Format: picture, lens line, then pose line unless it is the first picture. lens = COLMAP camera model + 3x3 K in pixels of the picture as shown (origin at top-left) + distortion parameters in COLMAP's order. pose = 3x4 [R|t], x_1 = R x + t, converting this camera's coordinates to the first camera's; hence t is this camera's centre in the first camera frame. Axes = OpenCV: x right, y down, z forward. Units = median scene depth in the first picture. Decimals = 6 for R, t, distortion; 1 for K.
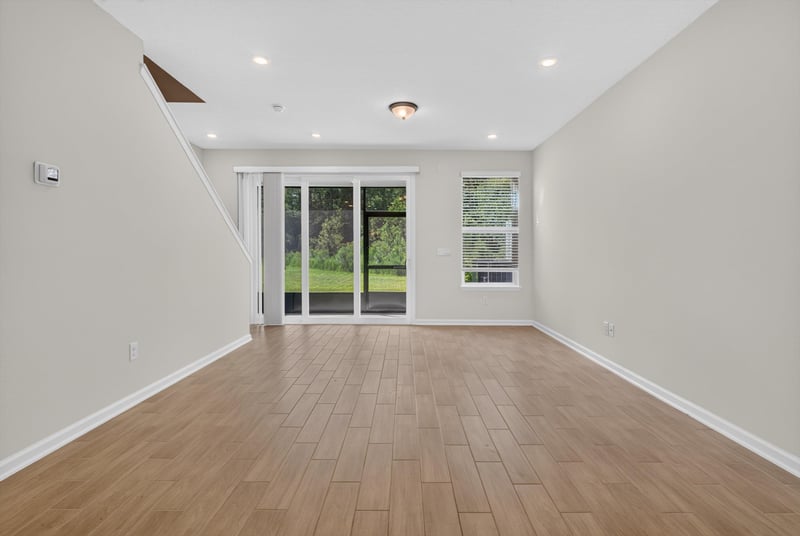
lens RADIAL K [[387.4, 0, 406.3], [0, 387.4, 258.8], [0, 0, 1]] dist [0.002084, -0.003040]
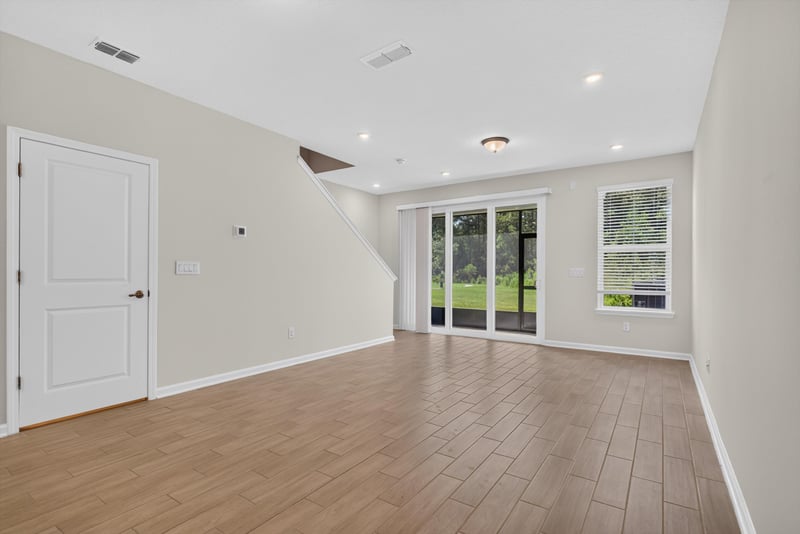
lens RADIAL K [[387.4, 0, 395.9], [0, 387.4, 273.0], [0, 0, 1]] dist [0.002084, -0.003040]
pose [[0.820413, 0.000127, -0.571771, 0.281640], [-0.010350, 0.999839, -0.014628, 0.001858], [0.571678, 0.017918, 0.820283, -0.044328]]
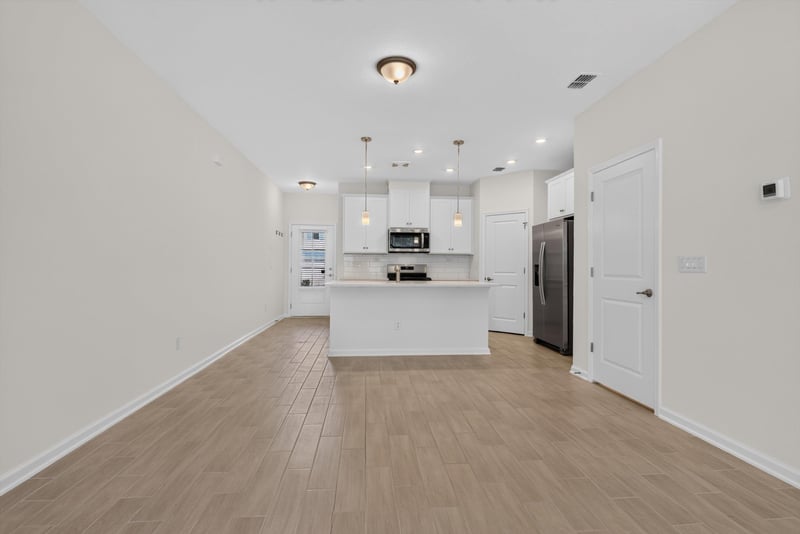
lens RADIAL K [[387.4, 0, 398.7], [0, 387.4, 264.0], [0, 0, 1]] dist [0.002084, -0.003040]
pose [[-0.996698, -0.009824, -0.080603, 0.036754], [-0.010224, 0.999937, 0.004549, -0.008749], [0.080553, 0.005358, -0.996736, 0.674000]]
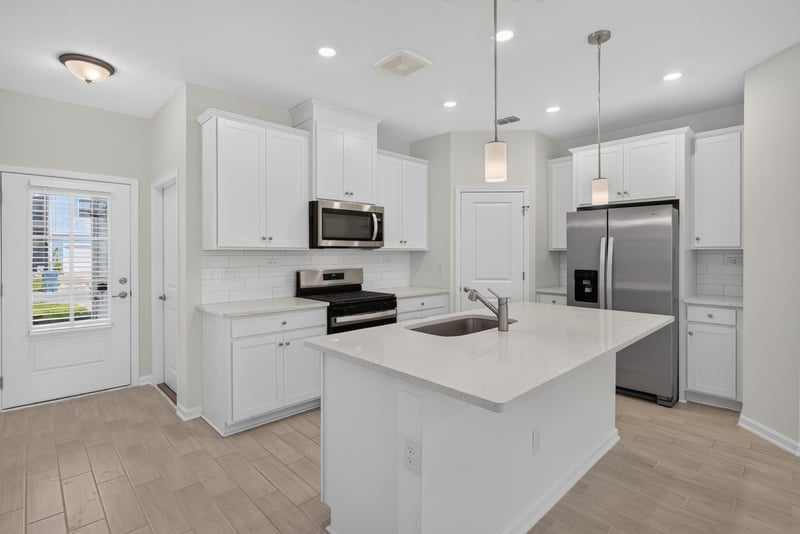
lens RADIAL K [[387.4, 0, 402.5], [0, 387.4, 254.8], [0, 0, 1]] dist [0.002084, -0.003040]
pose [[-0.722740, 0.004177, -0.691107, 0.281150], [-0.009089, 0.999838, 0.015548, -0.038503], [0.691060, 0.017518, -0.722585, 0.017716]]
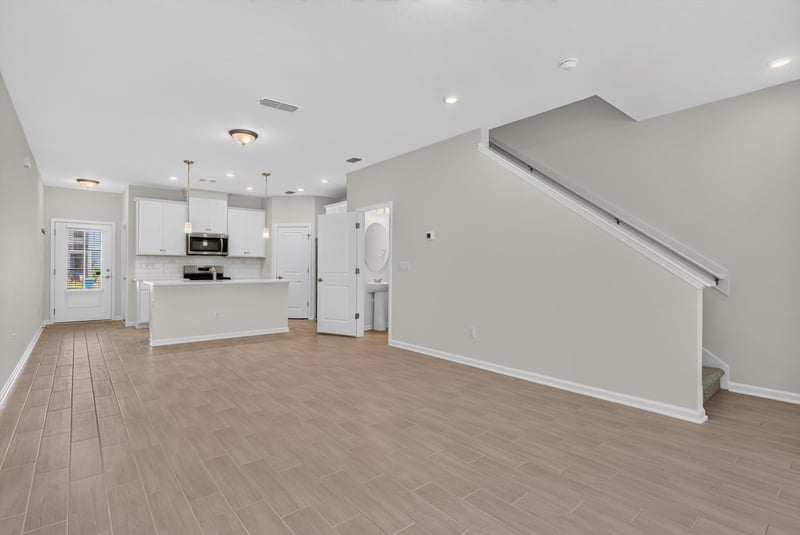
lens RADIAL K [[387.4, 0, 403.9], [0, 387.4, 269.6], [0, 0, 1]] dist [0.002084, -0.003040]
pose [[-0.767782, -0.003337, -0.640702, 0.247010], [-0.013840, 0.999839, 0.011378, -0.013868], [0.640562, 0.017603, -0.767705, 0.955066]]
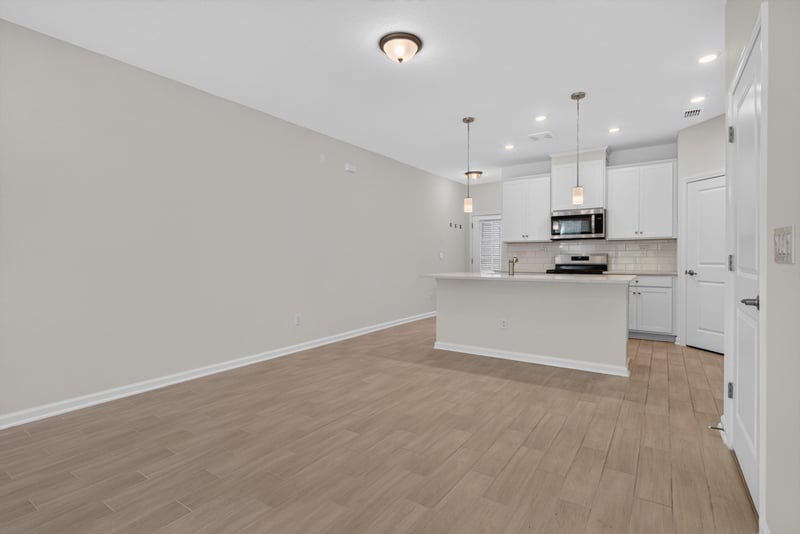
lens RADIAL K [[387.4, 0, 400.2], [0, 387.4, 259.7], [0, 0, 1]] dist [0.002084, -0.003040]
pose [[-0.821583, -0.001311, 0.570088, -0.277834], [0.010373, 0.999797, 0.017250, -0.009202], [-0.569995, 0.020086, -0.821403, 0.557538]]
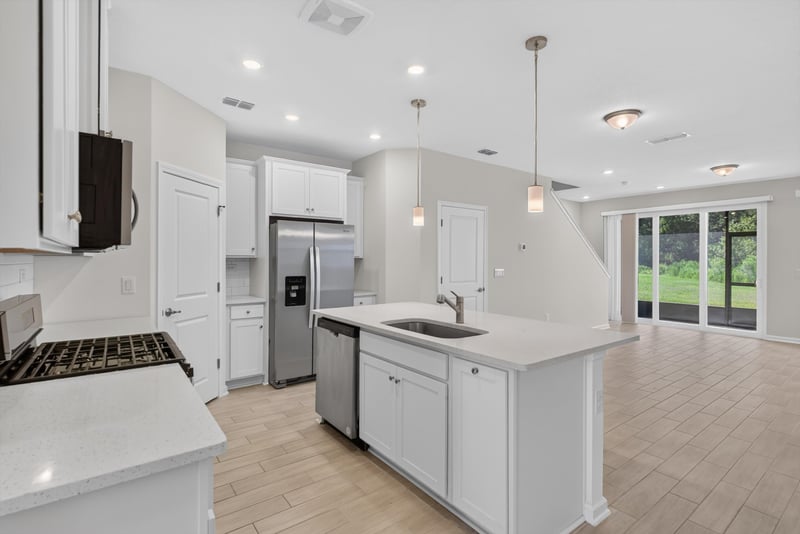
lens RADIAL K [[387.4, 0, 400.9], [0, 387.4, 258.5], [0, 0, 1]] dist [0.002084, -0.003040]
pose [[0.598114, -0.001572, -0.801410, 0.283018], [-0.013993, 0.999825, -0.012404, -0.031694], [0.801289, 0.018633, 0.597987, -0.491671]]
